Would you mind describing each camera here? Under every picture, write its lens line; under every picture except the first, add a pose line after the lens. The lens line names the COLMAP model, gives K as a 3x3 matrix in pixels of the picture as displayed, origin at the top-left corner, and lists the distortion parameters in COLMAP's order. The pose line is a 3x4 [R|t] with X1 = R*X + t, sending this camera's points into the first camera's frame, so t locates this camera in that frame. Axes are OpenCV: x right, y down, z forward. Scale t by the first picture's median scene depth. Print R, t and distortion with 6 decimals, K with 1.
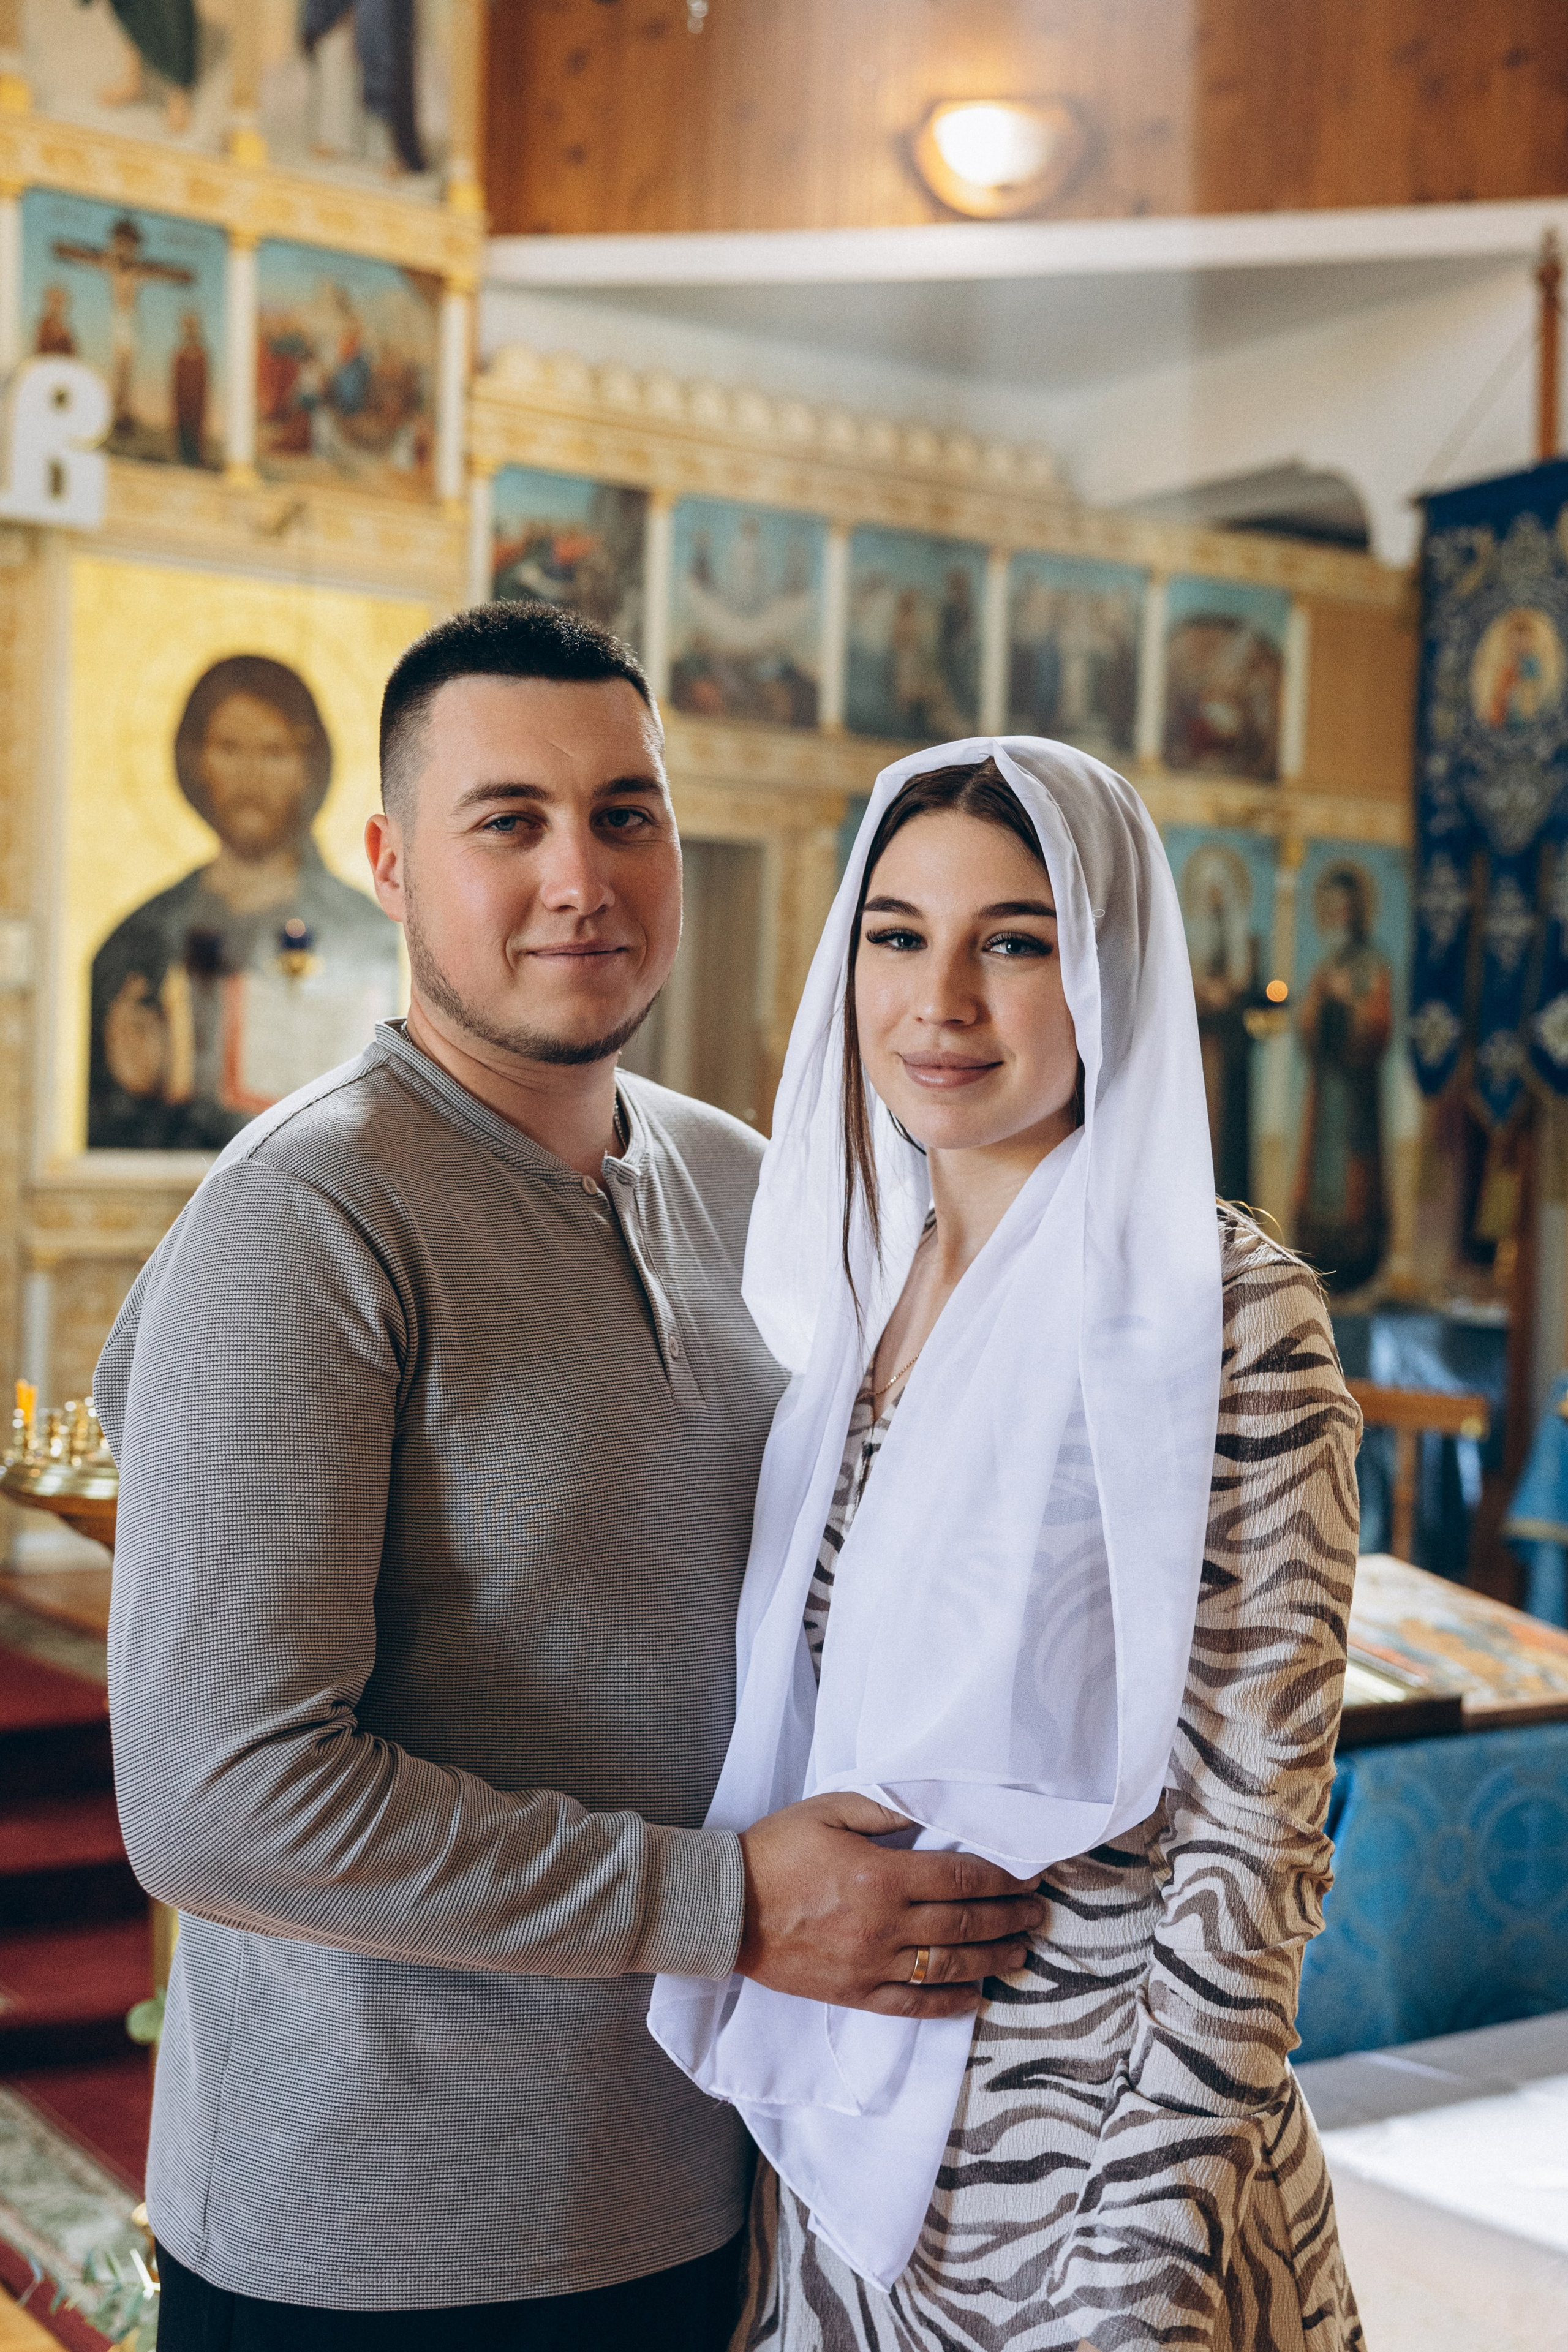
lens RADIAL K [[3127.4, 0, 766.8], [0, 3127.4, 1175.2], [0, 0, 1]] dist [0.148320, 0.000000]
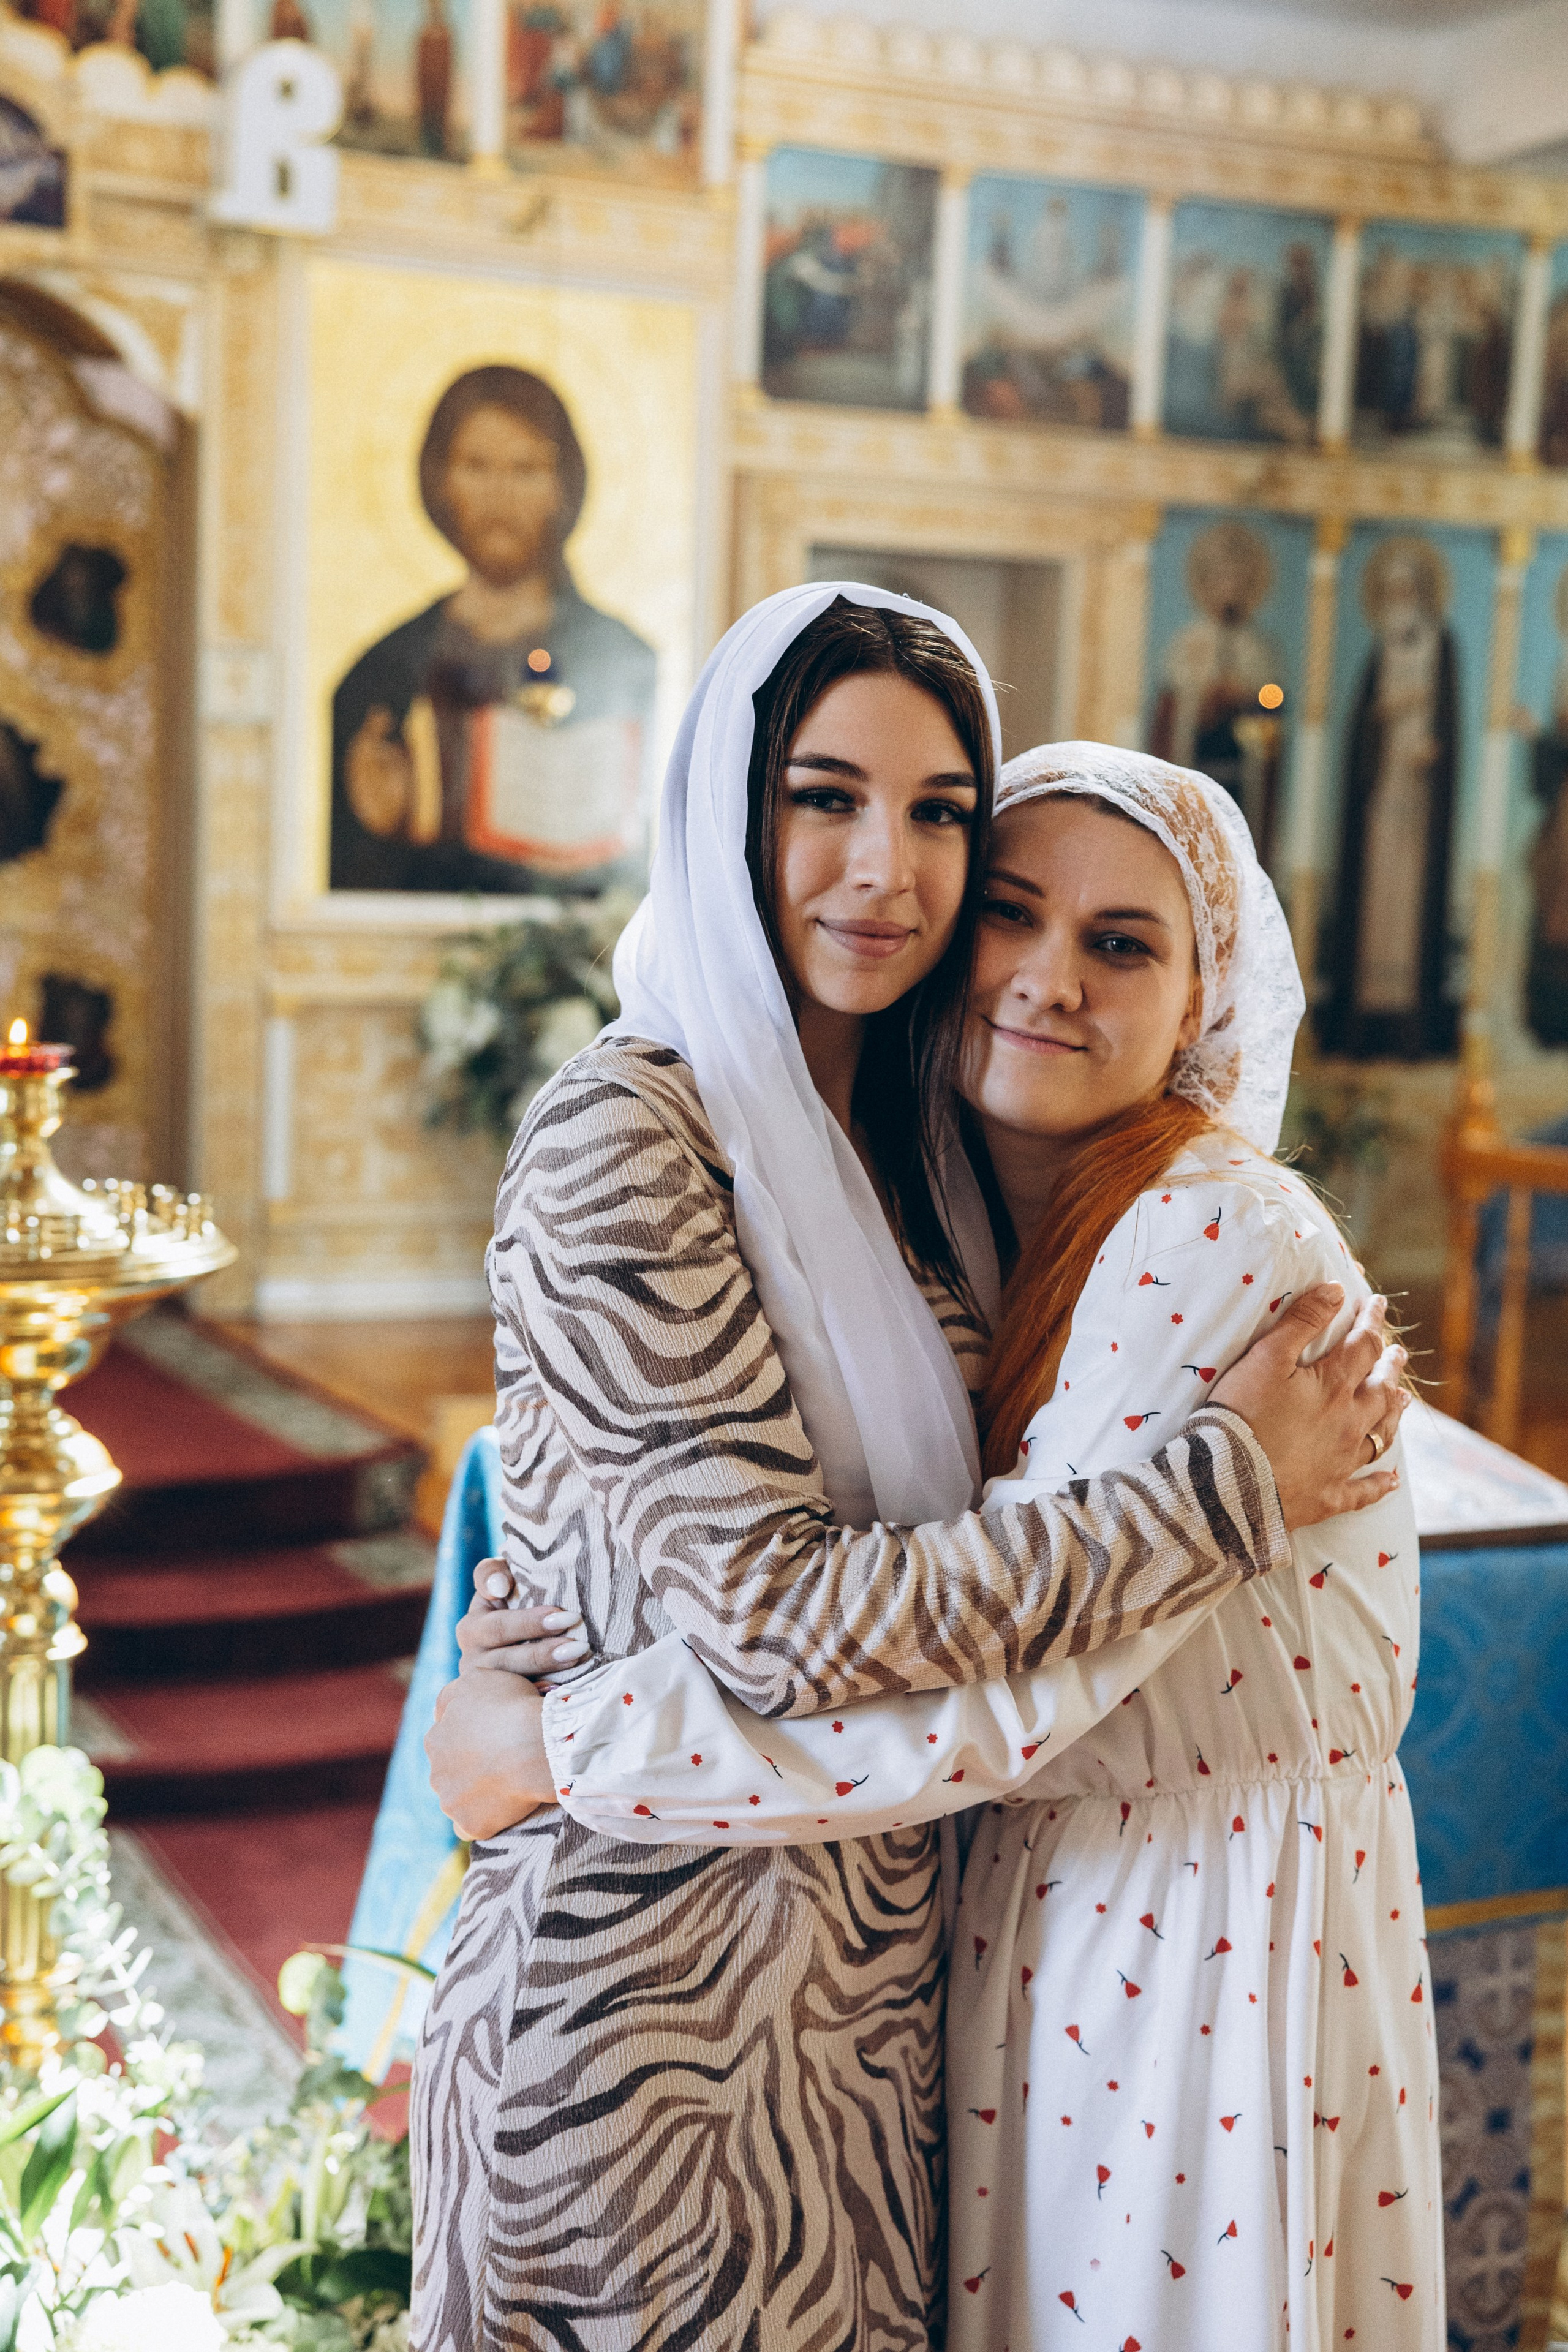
lens RADIAL K [[3391.3, 0, 782.2], [0, 3391.3, 1167.6], [0, 0, 1]] dist [0.219271, 0.000000]
pose [[0.987567, 0.022995, -0.155506, 0.084707], [-0.010367, 0.996617, 0.081531, -0.010262], [0.156855, -0.078905, 0.984465, -0.017820]]
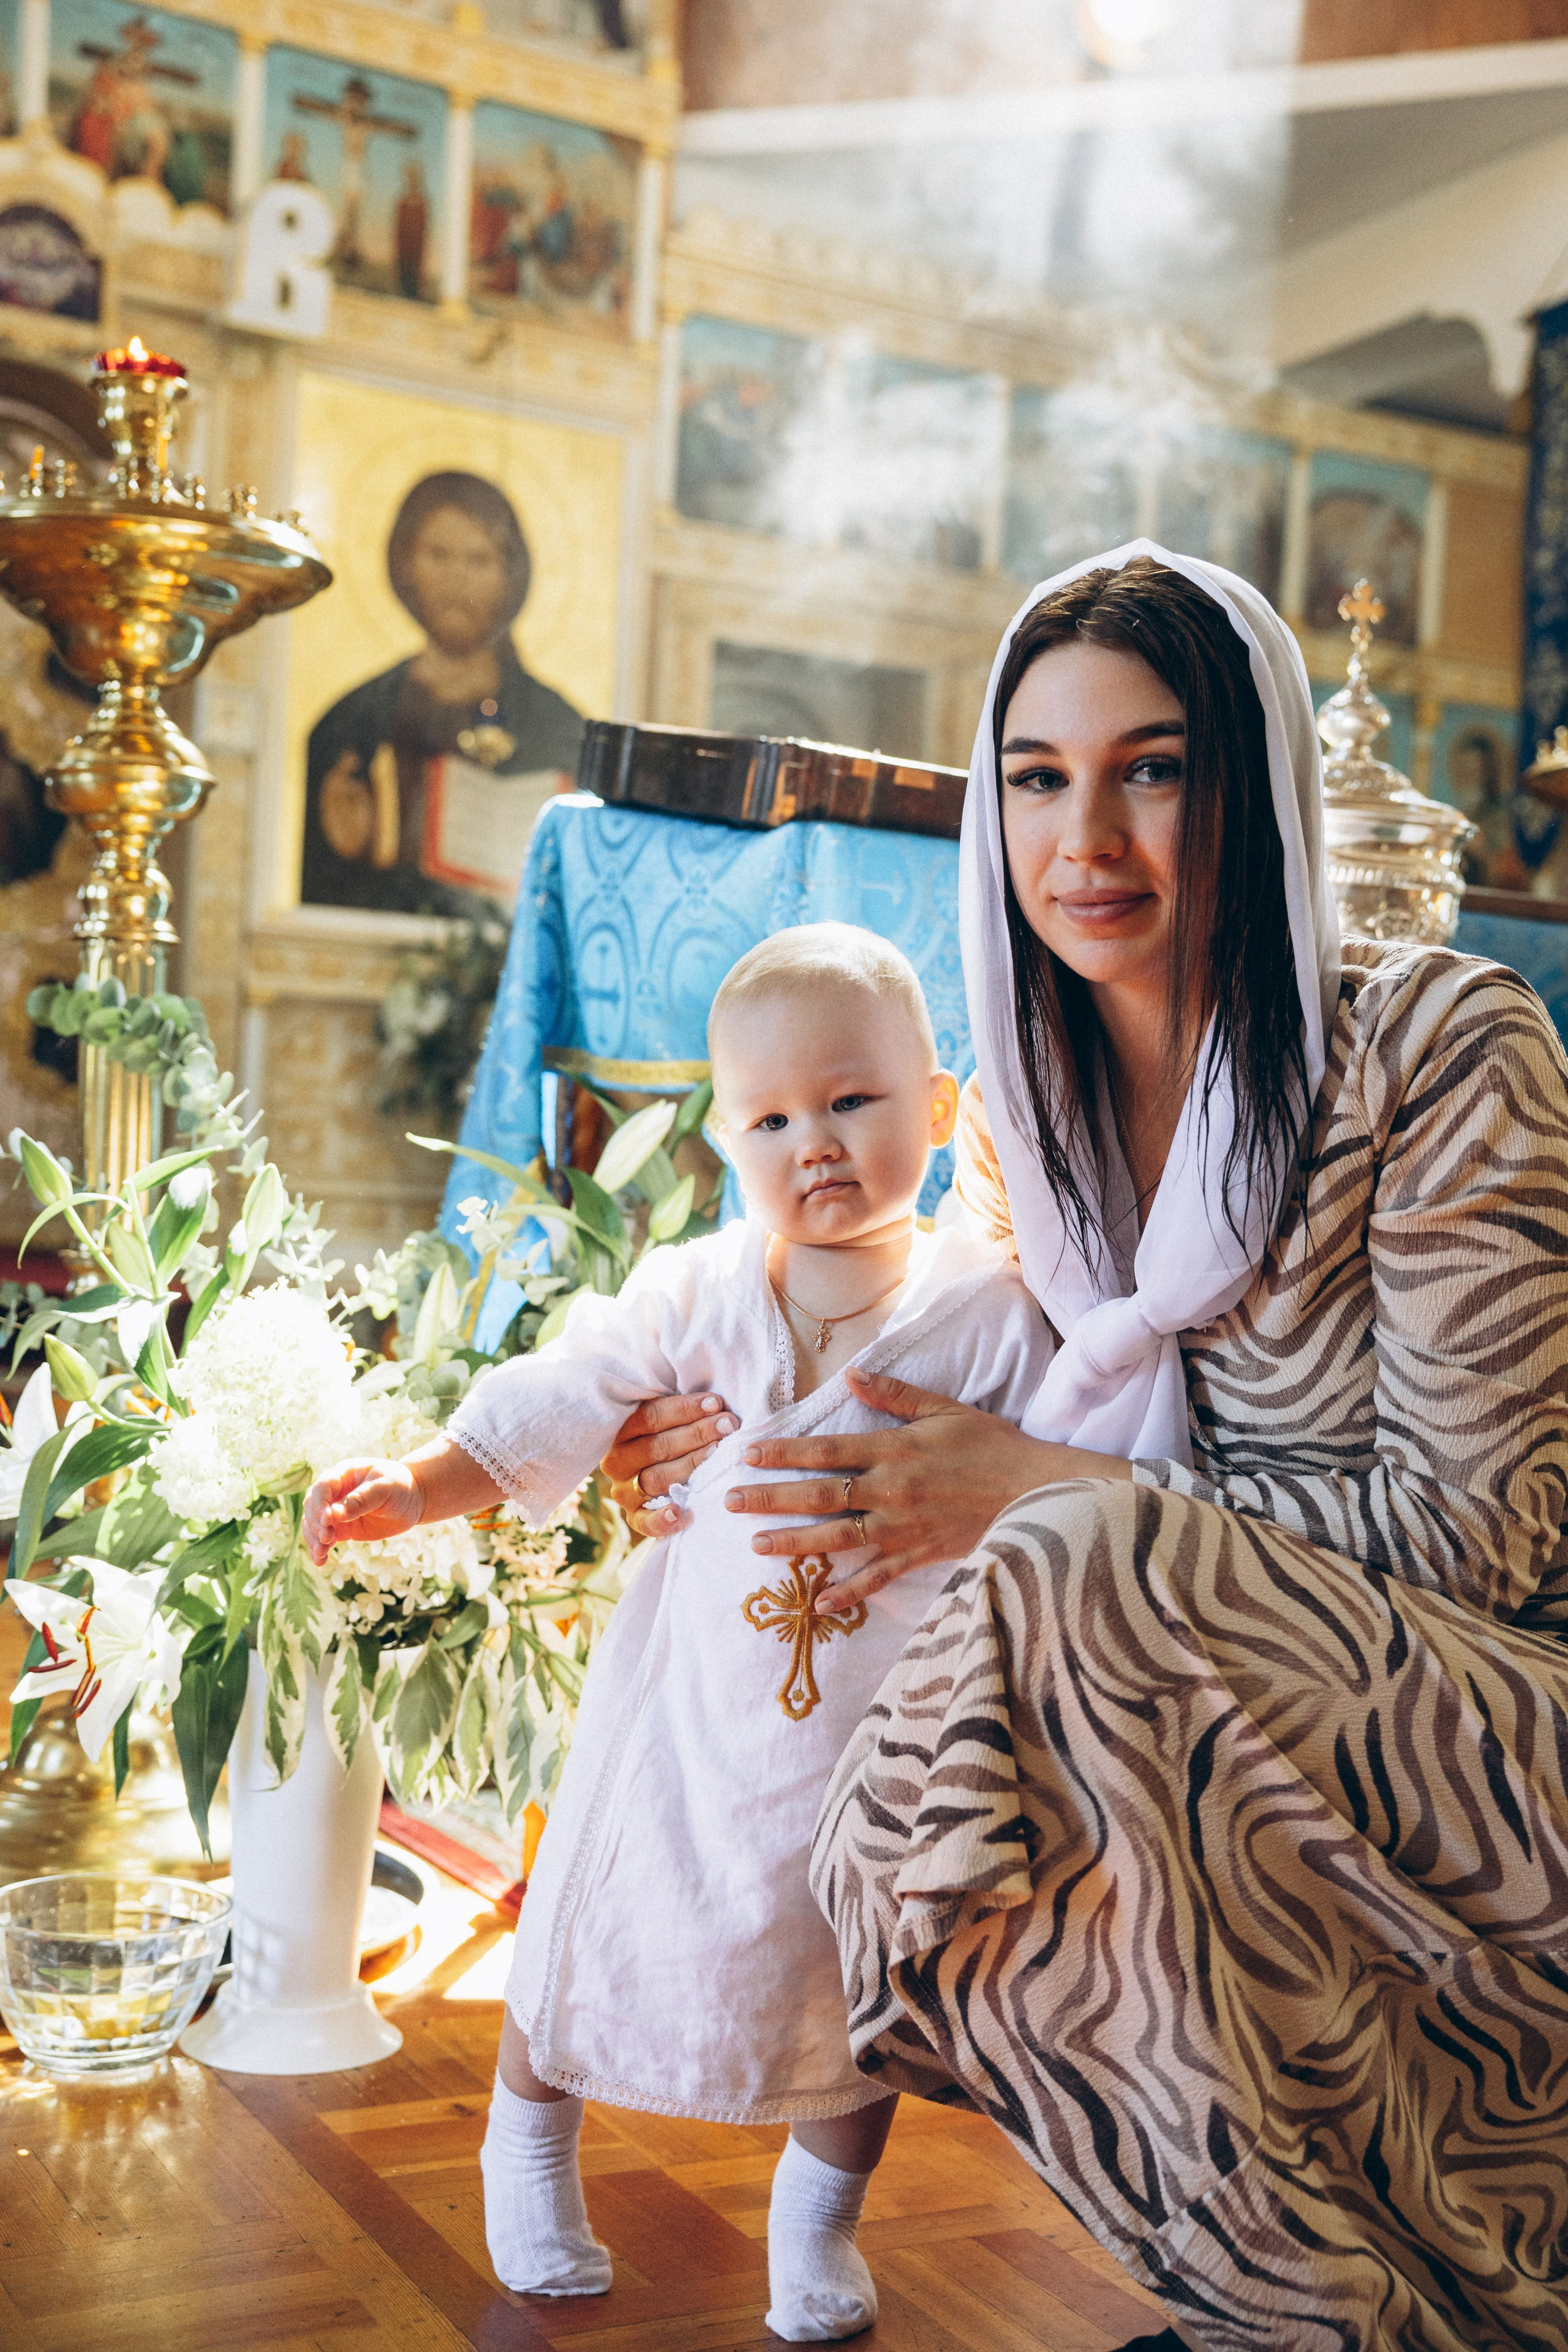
lens RADIAL K [[2781.1, 0, 764.7], [0, 2781.1, 1177.5], [0, 0, 1]] dist [0.132865, 0.000000]
pose [[0.994969, 0.018740, -0.098420, 0.046893], [-0.022693, 0.998974, -0.039197, 0.121034], [0.097584, 0.041234, 0.994373, 0.029275]]
